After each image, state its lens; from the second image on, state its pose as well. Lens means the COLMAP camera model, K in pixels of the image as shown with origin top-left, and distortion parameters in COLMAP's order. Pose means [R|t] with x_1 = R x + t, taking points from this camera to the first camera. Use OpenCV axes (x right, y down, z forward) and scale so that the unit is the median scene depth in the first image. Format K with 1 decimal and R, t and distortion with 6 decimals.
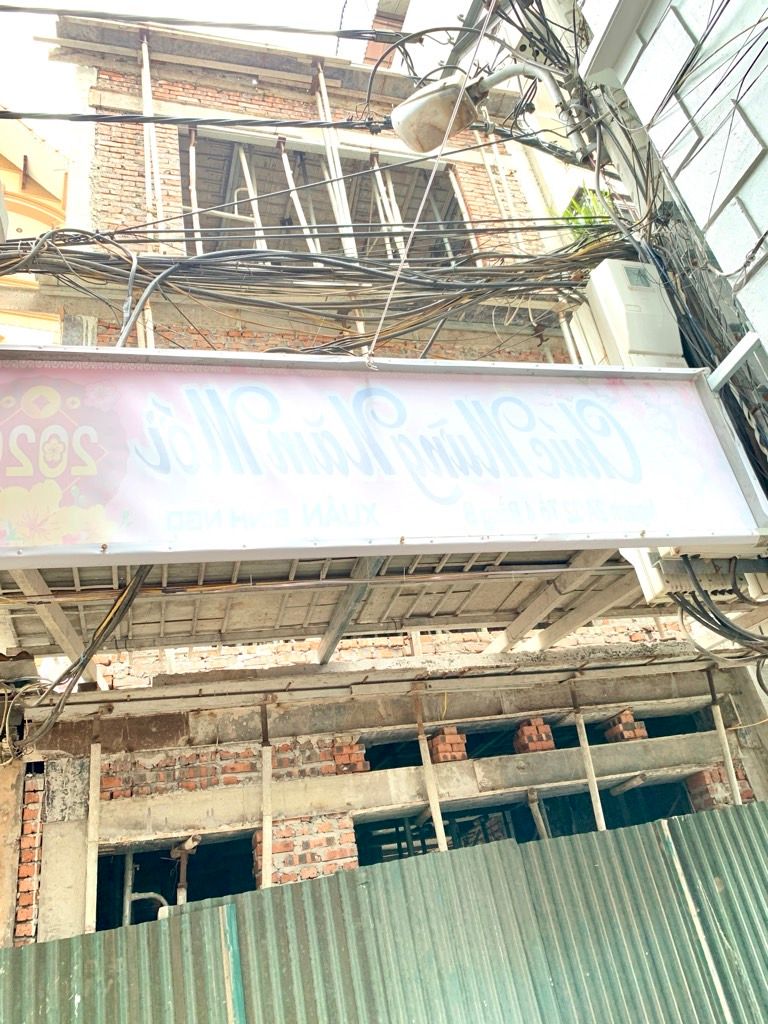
lens RADIAL K [[783.5, 0, 384.0], [0, 783.5, 512.0], [0, 0, 1]] dist [0.040815, -0.031680]
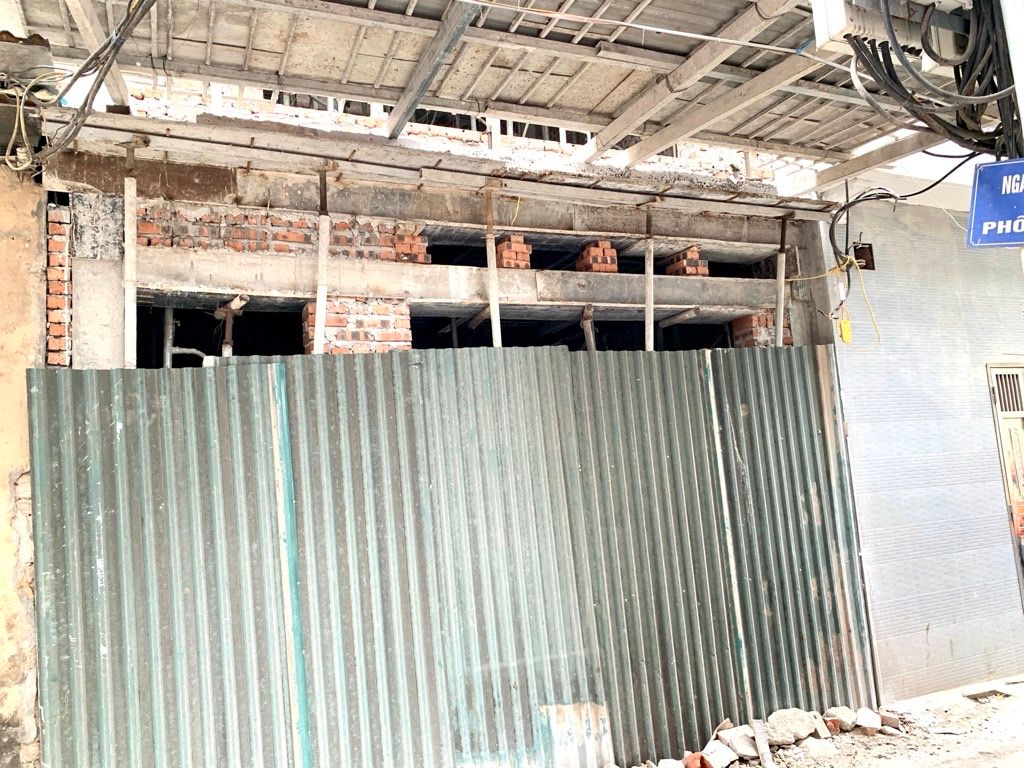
lens RADIAL K [[782.9, 0, 500.0], [0, 782.9, 388.1], [0, 0, 1]] dist [0.096199, -0.160978]
pose [[0.985767, 0.113094, 0.124392, -0.038952], [-0.151541, 0.918119, 0.366187, 0.111972], [-0.072793, -0.379826, 0.922190, 0.060988]]
